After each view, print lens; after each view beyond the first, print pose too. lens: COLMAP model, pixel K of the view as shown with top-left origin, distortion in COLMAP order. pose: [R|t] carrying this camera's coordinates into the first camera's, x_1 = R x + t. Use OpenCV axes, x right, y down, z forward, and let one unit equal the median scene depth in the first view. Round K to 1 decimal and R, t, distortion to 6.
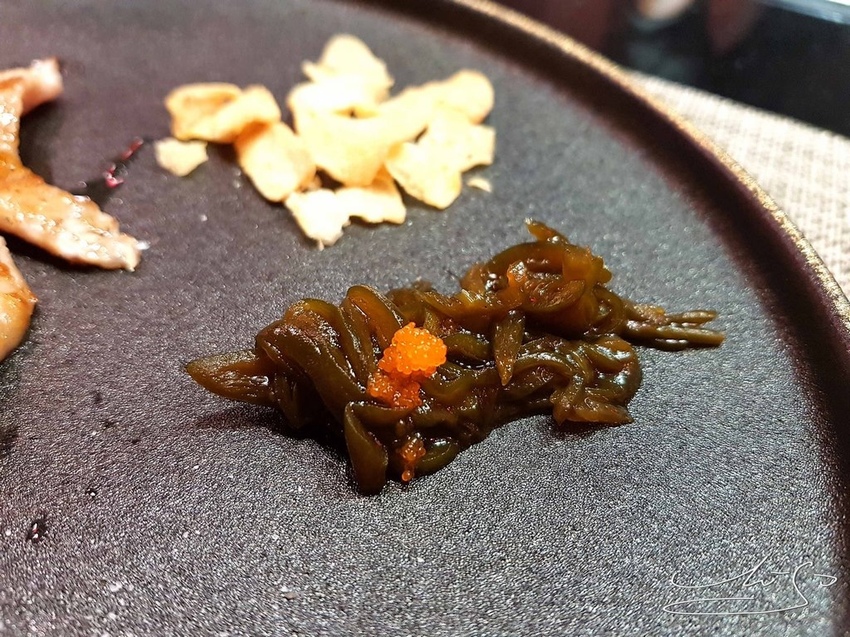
lens RADIAL K [[761.8, 0, 425.0], [0, 761.8, 318.5], [0, 0, 1]] dist [-0.010540, -0.009299]
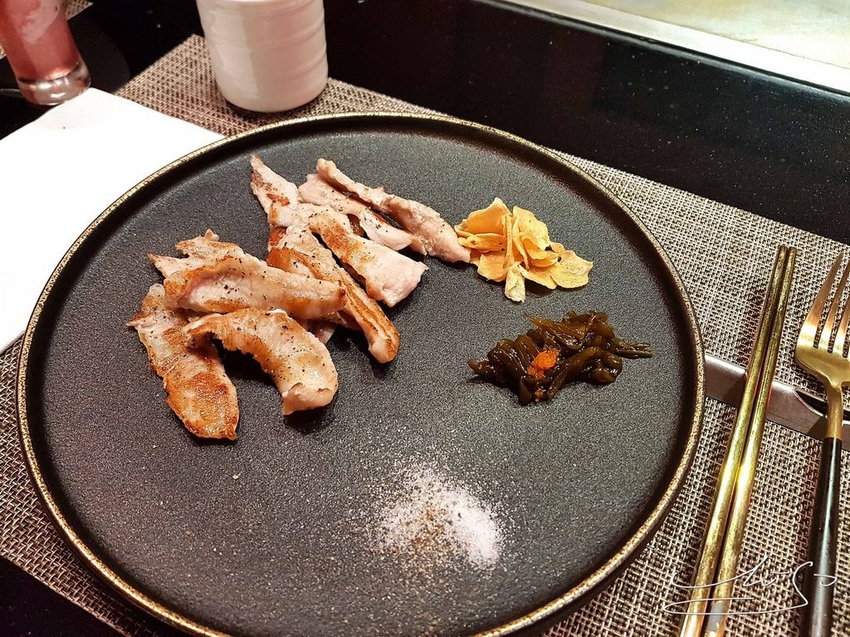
lens RADIAL K [[761.8, 0, 425.0], [0, 761.8, 318.5], [0, 0, 1]] dist [-0.010540, -0.009299]
pose [[0.931268, -0.011075, -0.364167, 0.623598], [0.002972, 0.999736, -0.022803, -0.041774], [0.364323, 0.020153, 0.931055, -1.826548]]
